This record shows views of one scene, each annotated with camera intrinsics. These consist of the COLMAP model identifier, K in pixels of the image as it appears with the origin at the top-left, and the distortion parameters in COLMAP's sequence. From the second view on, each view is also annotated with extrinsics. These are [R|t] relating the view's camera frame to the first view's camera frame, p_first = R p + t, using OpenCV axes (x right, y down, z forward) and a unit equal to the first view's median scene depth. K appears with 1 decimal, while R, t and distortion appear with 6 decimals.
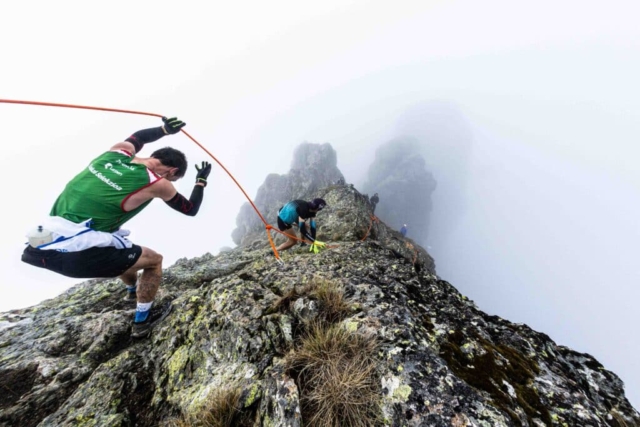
lens RADIAL K [[210.2, 0, 320.3], [0, 210.2, 219.0], [0, 0, 1]] dist [-0.002517, 0.000080]
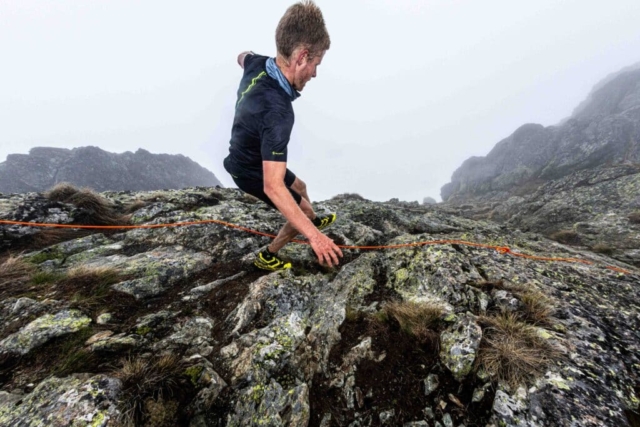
lens RADIAL K [[210.2, 0, 322.8], [0, 210.2, 219.5], [0, 0, 1]] dist [-0.002517, 0.000080]
pose [[0.580352, 0.397030, -0.711027, -0.003548], [-0.209058, 0.916479, 0.341116, -0.161663], [0.787075, -0.049321, 0.614883, -0.455181]]
